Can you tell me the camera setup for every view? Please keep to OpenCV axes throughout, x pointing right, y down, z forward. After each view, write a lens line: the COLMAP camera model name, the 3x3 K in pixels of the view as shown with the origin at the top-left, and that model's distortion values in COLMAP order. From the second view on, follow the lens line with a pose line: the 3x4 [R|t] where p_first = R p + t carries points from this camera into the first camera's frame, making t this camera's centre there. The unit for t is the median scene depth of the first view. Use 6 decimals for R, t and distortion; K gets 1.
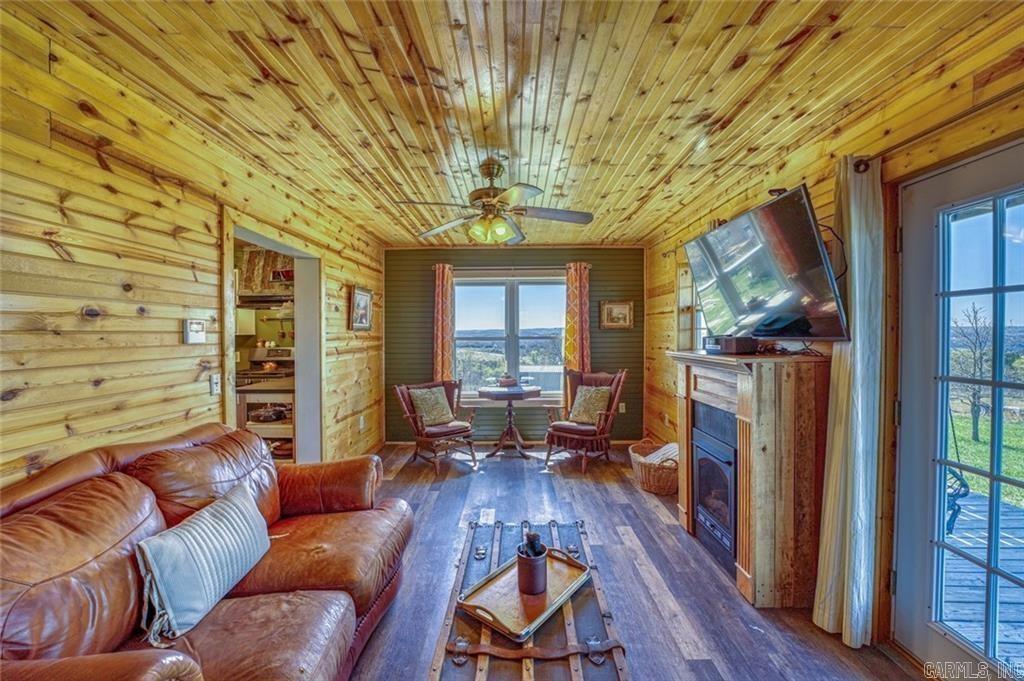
lens RADIAL K [[416.4, 0, 508.3], [0, 416.4, 339.1], [0, 0, 1]] dist [-0.027960, 0.000906]
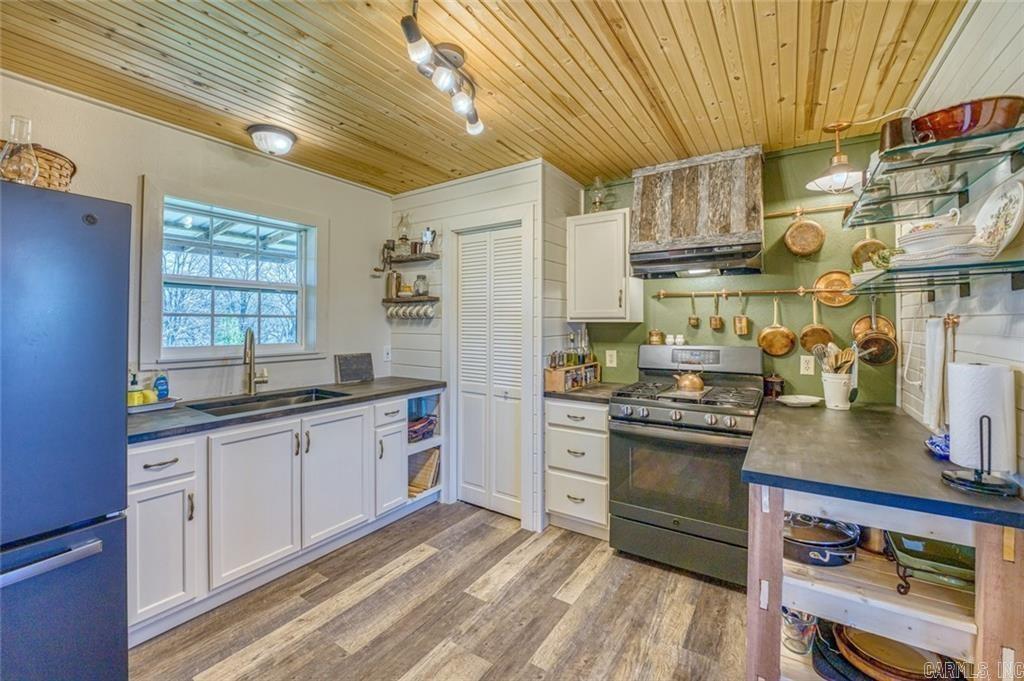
lens RADIAL K [[416.4, 0, 511.7], [0, 416.4, 317.9], [0, 0, 1]] dist [-0.027960, 0.000906]
pose [[0.837035, -0.002131, -0.547146, -0.472941], [-0.009312, 0.999792, -0.018140, -0.004441], [0.547071, 0.020279, 0.836841, 0.424635]]
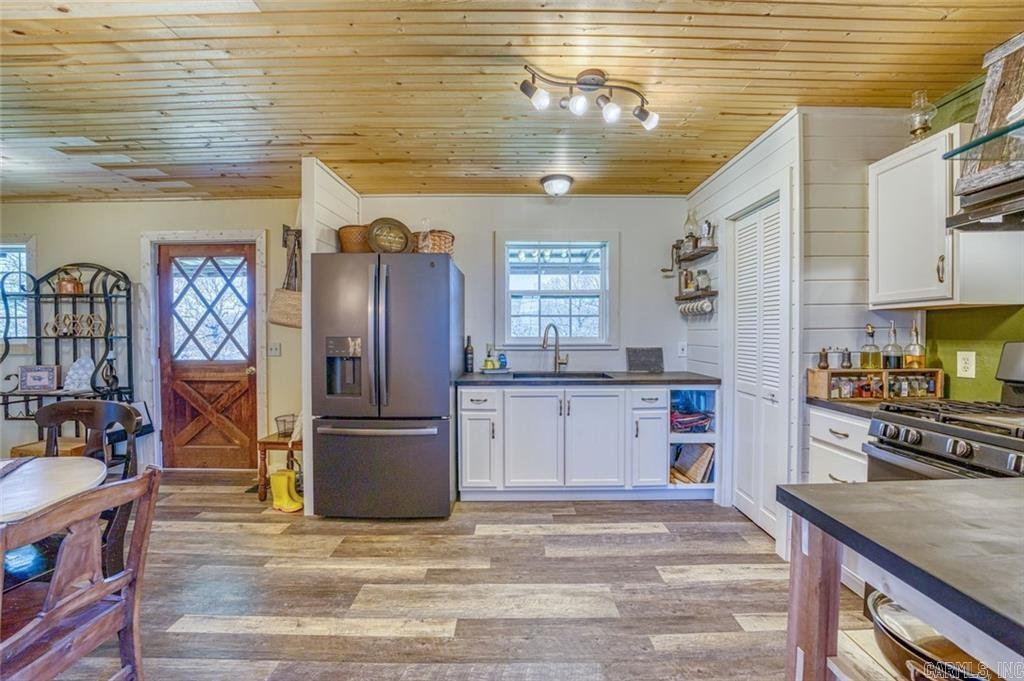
lens RADIAL K [[416.4, 0, 523.2], [0, 416.4, 338.8], [0, 0, 1]] dist [-0.027960, 0.000906]
pose [[0.021725, 0.018774, -0.999588, -0.306388], [-0.003144, 0.999820, 0.018710, 0.014098], [0.999759, 0.002737, 0.021780, 0.602942]]
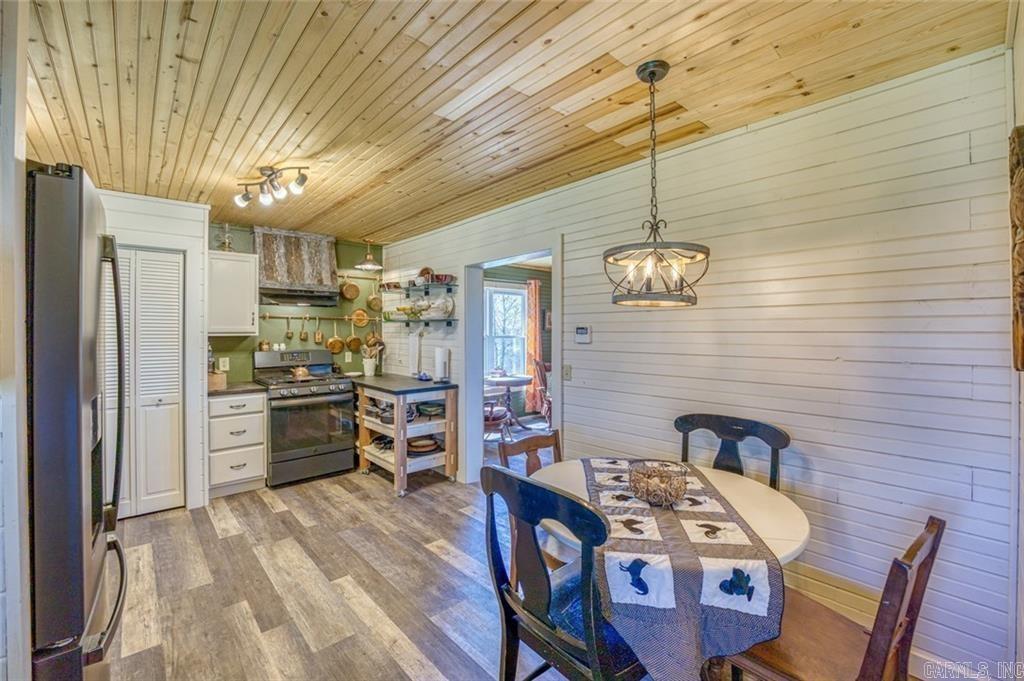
lens RADIAL K [[416.4, 0, 494.9], [0, 416.4, 333.0], [0, 0, 1]] dist [-0.027960, 0.000906]
pose [[0.755953, -0.001552, 0.654625, -0.827562], [0.005779, 0.999974, -0.004303, -0.009584], [-0.654601, 0.007036, 0.755942, 0.079969]]
